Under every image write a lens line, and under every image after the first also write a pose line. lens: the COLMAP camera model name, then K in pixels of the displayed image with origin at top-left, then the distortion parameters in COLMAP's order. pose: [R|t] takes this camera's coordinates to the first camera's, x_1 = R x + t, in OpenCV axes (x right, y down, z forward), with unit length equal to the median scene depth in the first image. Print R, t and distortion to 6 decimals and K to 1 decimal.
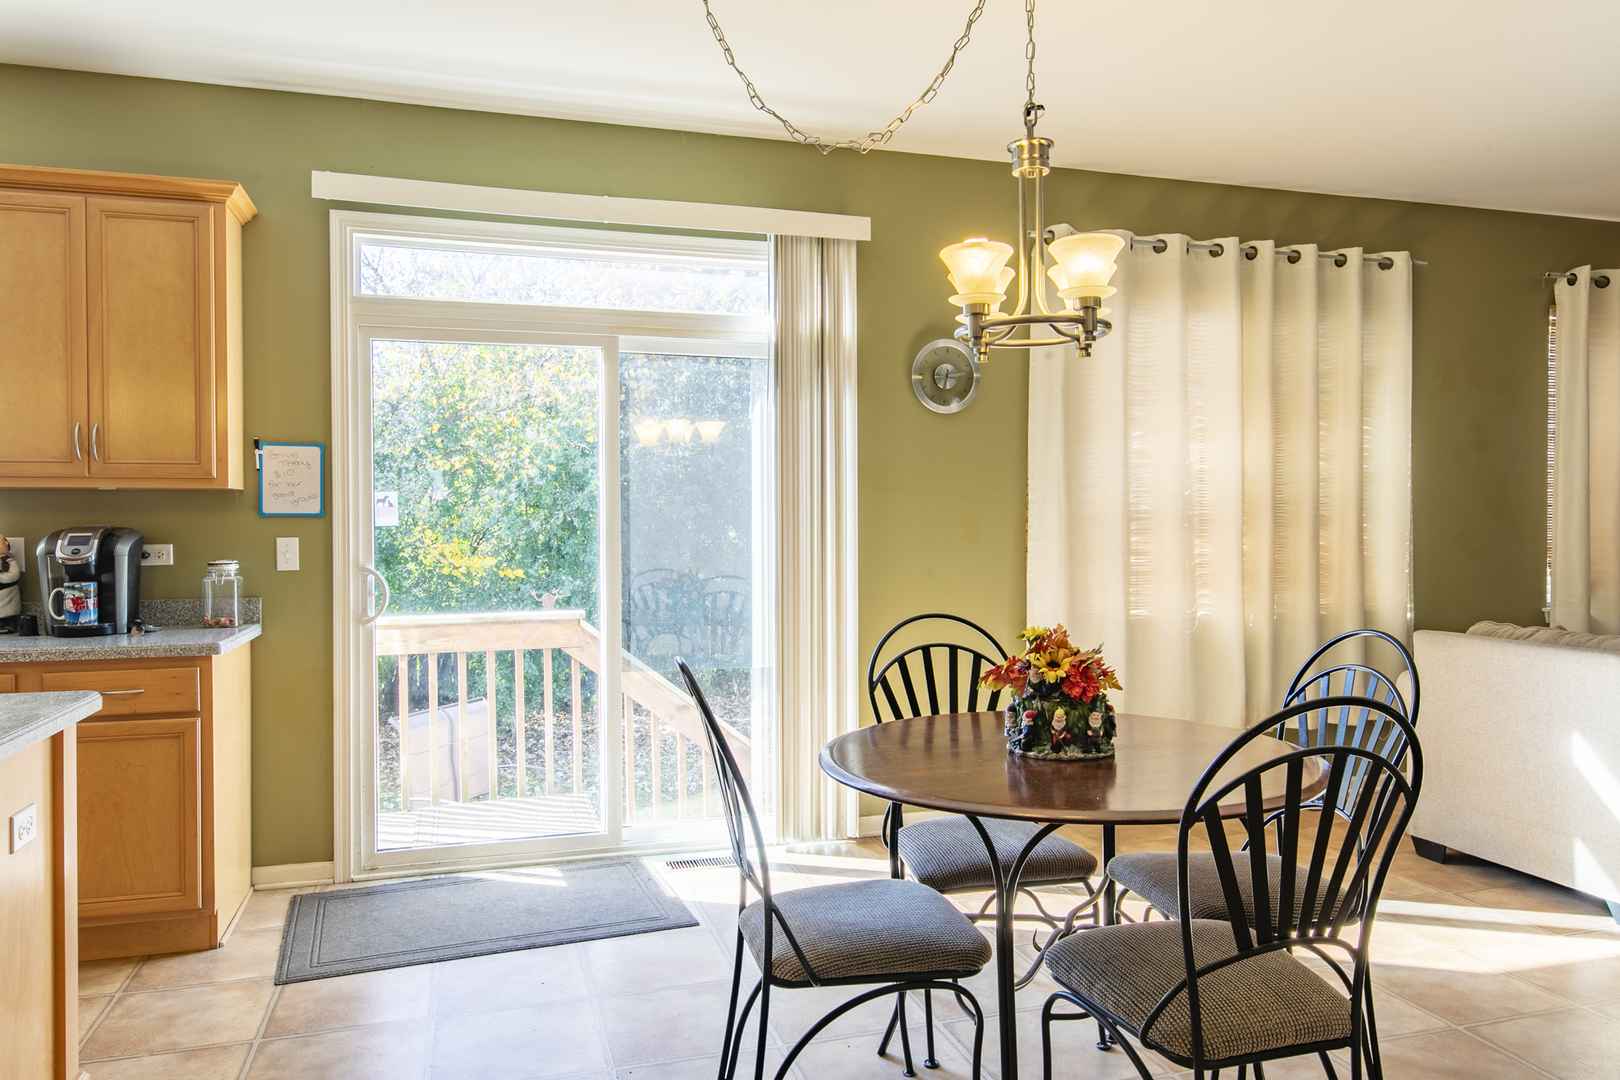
lens RADIAL K [[1124.6, 0, 807.2], [0, 1124.6, 531.5], [0, 0, 1]] dist [-0.002679, -0.001386]
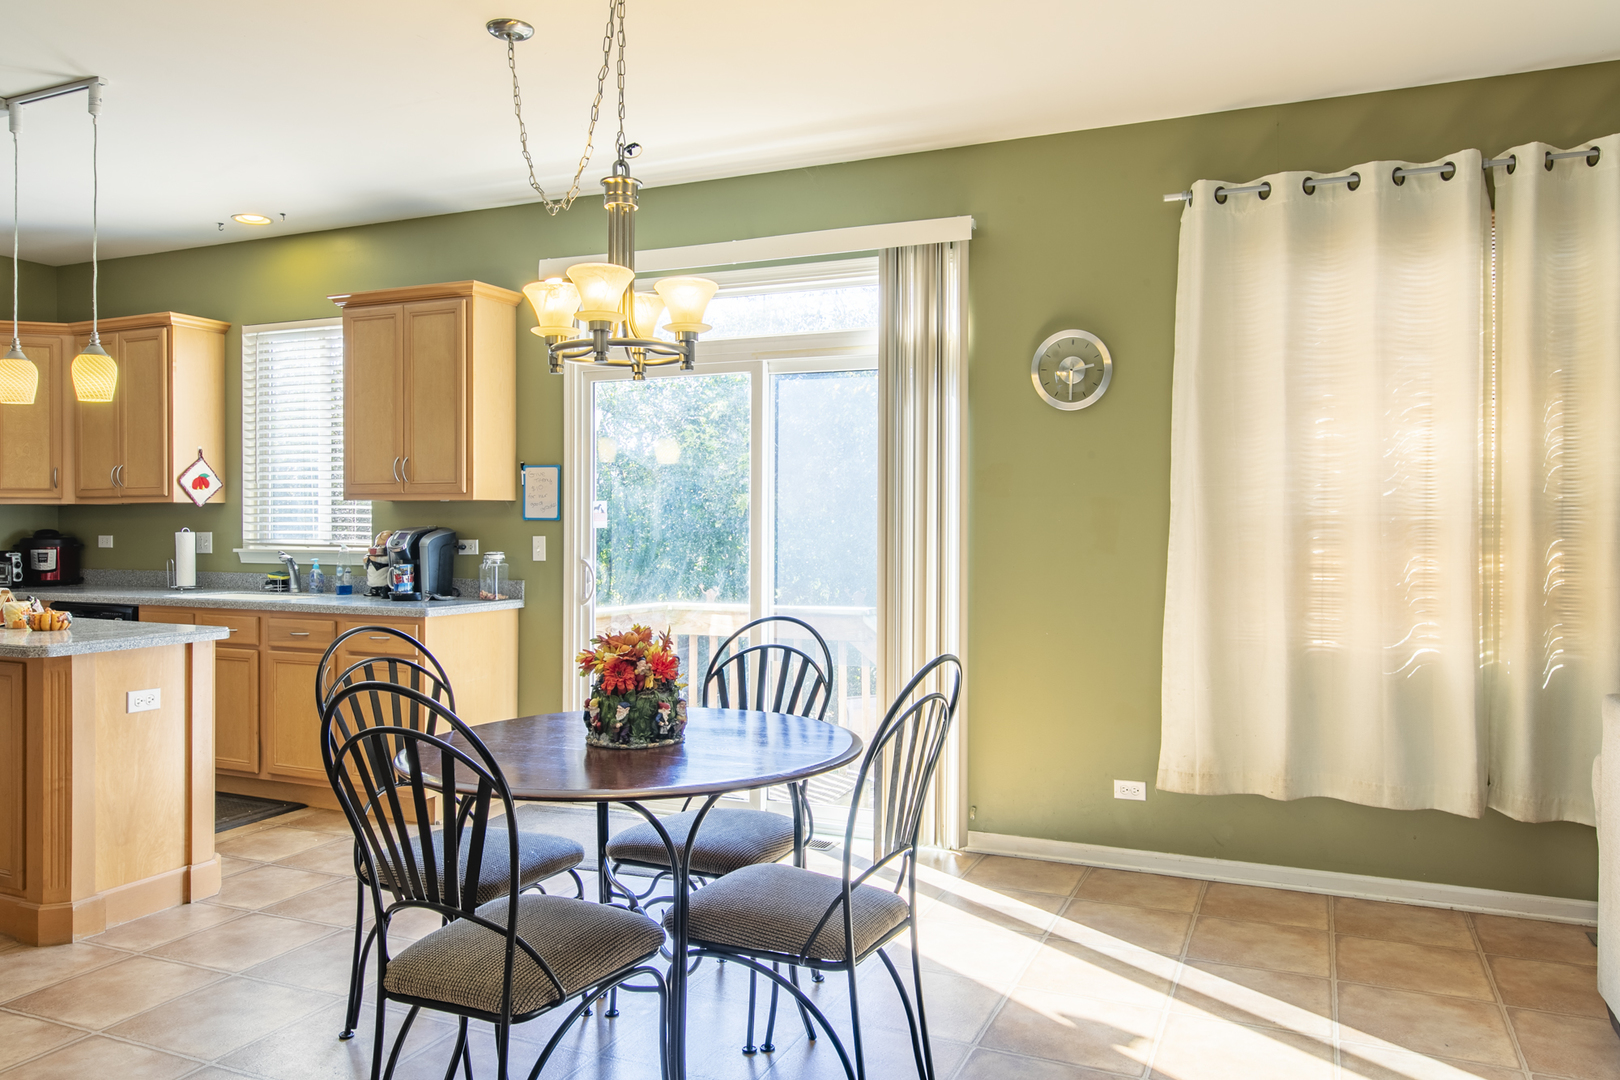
lens RADIAL K [[1148.0, 0, 814.4], [0, 1148.0, 528.8], [0, 0, 1]] dist [0.000786, -0.001737]
pose [[0.763490, 0.007800, -0.645773, 0.699355], [-0.011784, 0.999929, -0.001854, -0.004741], [0.645712, 0.009025, 0.763527, 0.179585]]
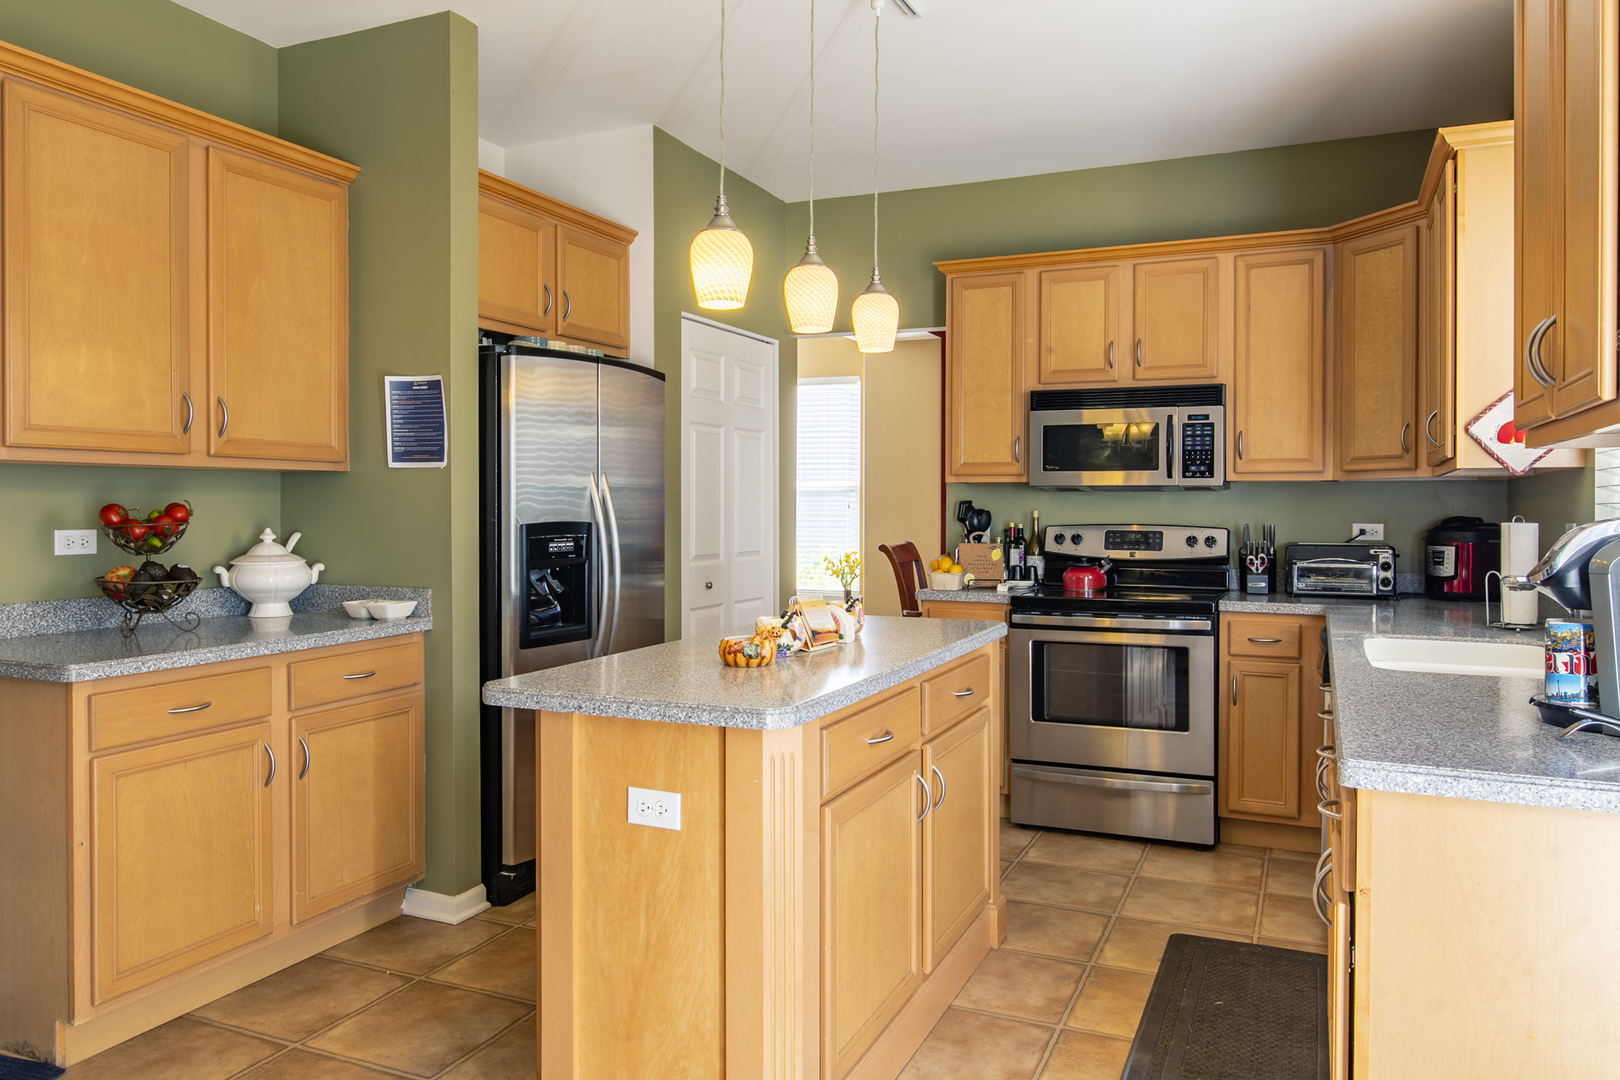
lens RADIAL K [[1124.9, 0, 813.0], [0, 1124.9, 517.4], [0, 0, 1]] dist [0.001936, -0.002072]
pose [[-0.646202, 0.009515, -0.763107, -0.017426], [-0.009522, 0.999744, 0.020529, -0.009398], [0.763107, 0.020532, -0.645946, 0.999258]]
